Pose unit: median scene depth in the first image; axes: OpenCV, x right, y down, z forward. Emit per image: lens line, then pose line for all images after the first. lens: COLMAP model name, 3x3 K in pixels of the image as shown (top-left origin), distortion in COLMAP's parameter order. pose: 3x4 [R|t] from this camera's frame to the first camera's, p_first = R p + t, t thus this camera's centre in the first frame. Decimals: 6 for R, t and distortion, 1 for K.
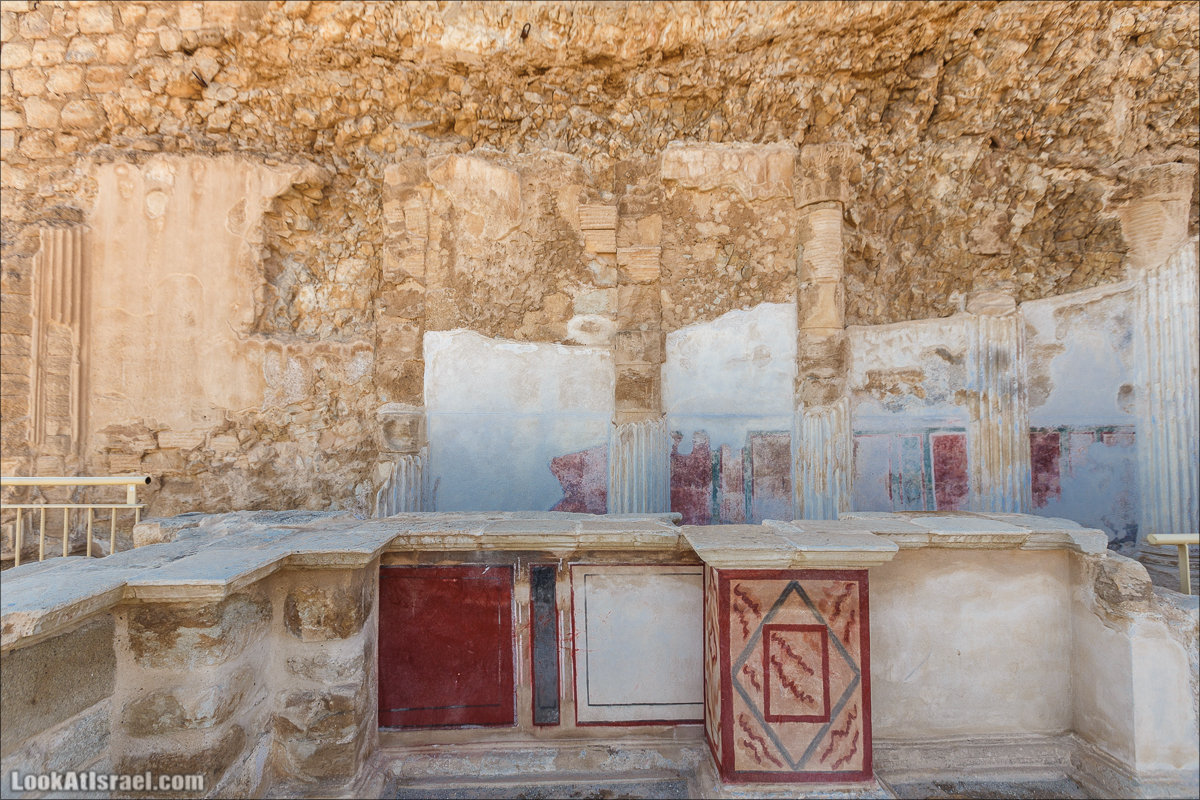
lens RADIAL K [[521.1, 0, 600.0], [0, 521.1, 400.0], [0, 0, 1]] dist [0.001450, -0.000554]
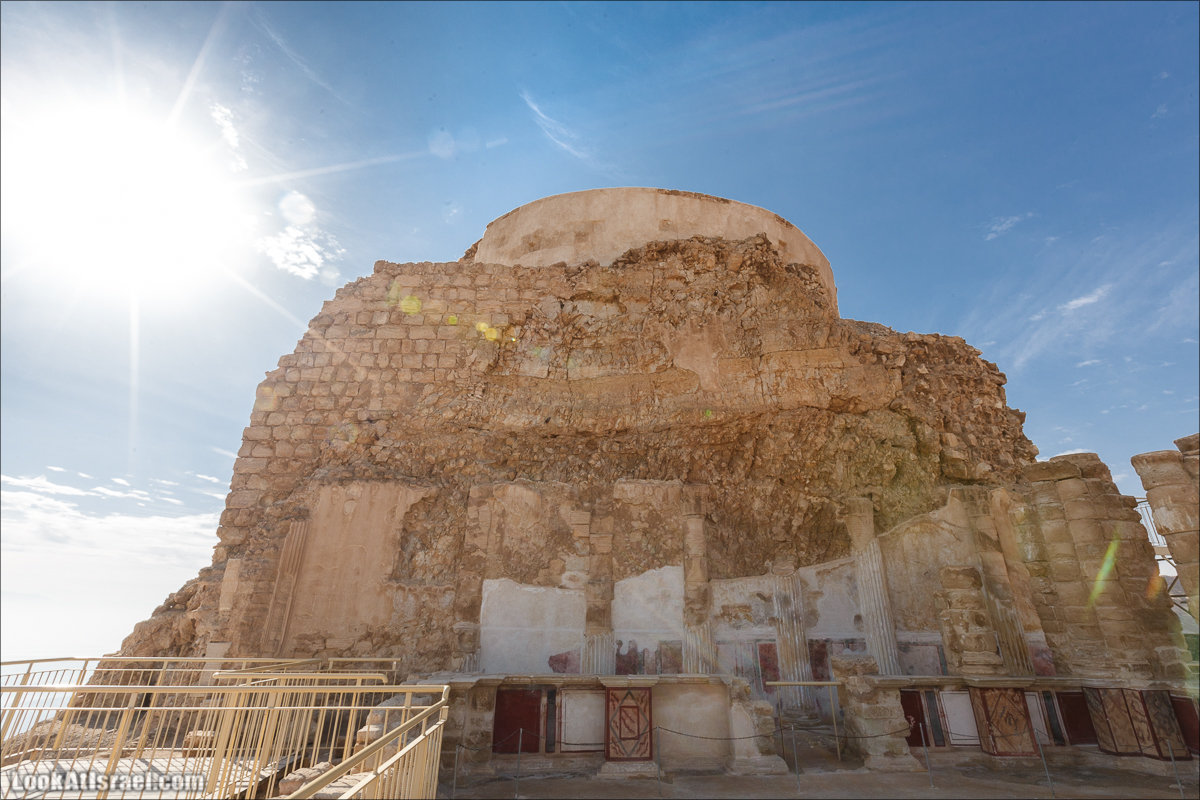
lens RADIAL K [[519.4, 0, 617.4], [0, 519.4, 395.3], [0, 0, 1]] dist [-0.001826, 0.000326]
pose [[0.998584, 0.028734, 0.044769, 0.033643], [-0.010142, 0.928970, -0.370015, -0.061668], [-0.052222, 0.369037, 0.927946, -0.965774]]
